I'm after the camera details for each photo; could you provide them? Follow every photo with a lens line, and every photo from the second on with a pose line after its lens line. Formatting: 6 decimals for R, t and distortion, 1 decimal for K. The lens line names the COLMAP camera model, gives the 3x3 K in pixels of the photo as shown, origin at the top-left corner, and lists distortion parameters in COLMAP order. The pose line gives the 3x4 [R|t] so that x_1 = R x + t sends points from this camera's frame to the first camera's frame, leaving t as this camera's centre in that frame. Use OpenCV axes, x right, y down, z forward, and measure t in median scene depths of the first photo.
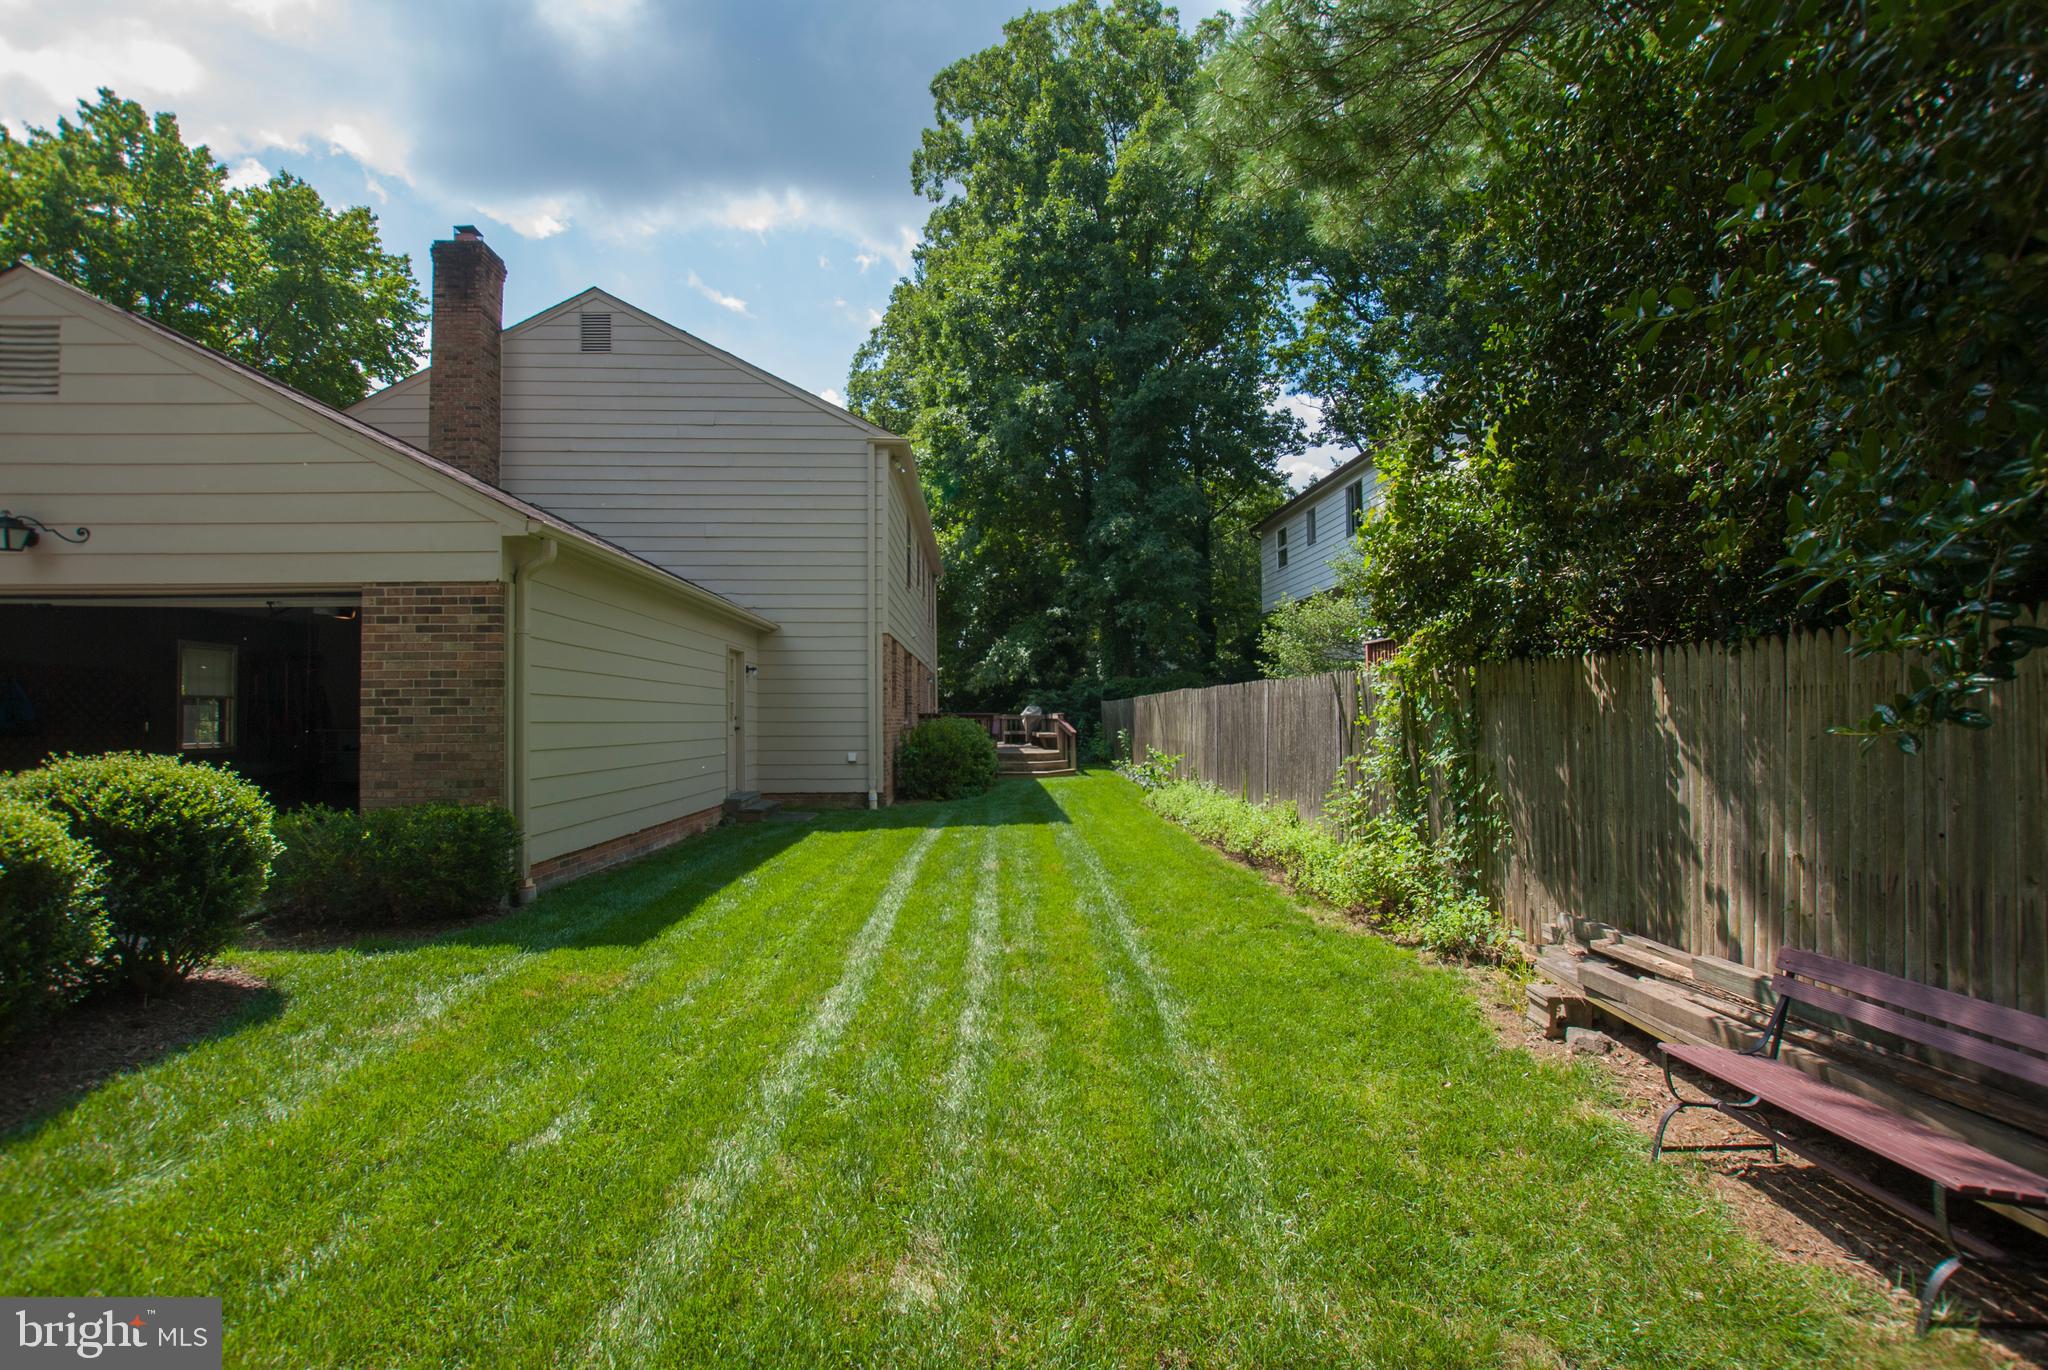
lens RADIAL K [[896.7, 0, 1022.2], [0, 896.7, 697.3], [0, 0, 1]] dist [-0.025687, 0.000345]
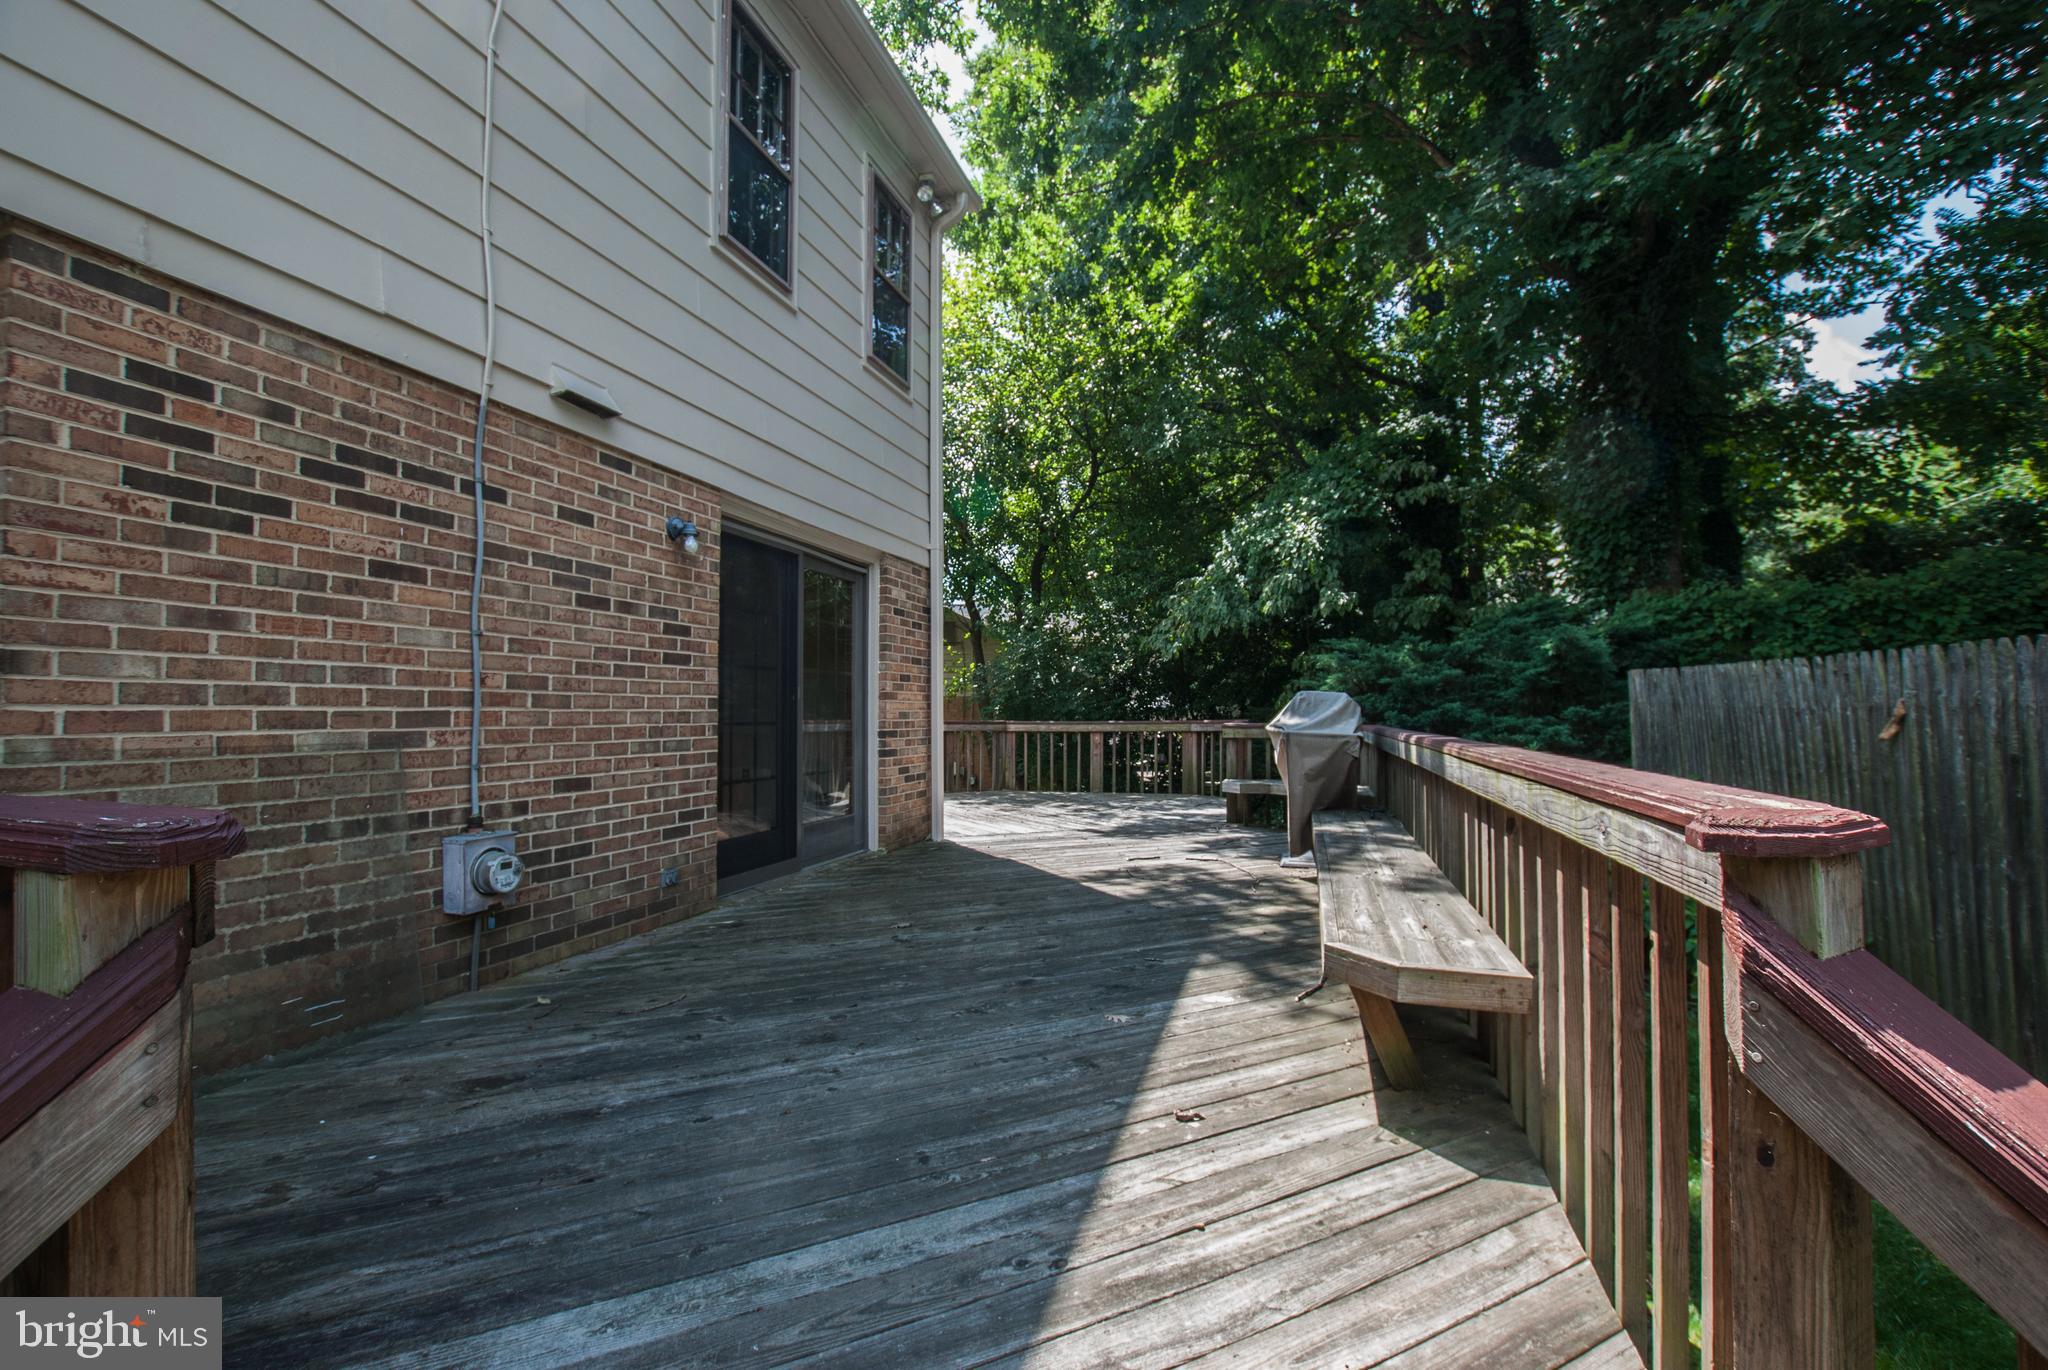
lens RADIAL K [[896.7, 0, 1025.9], [0, 896.7, 686.6], [0, 0, 1]] dist [-0.025687, 0.000345]
pose [[0.942811, -0.000143, -0.333329, 0.014320], [0.000690, 0.999999, 0.001522, 0.007058], [0.333328, -0.001665, 0.942809, 0.636671]]
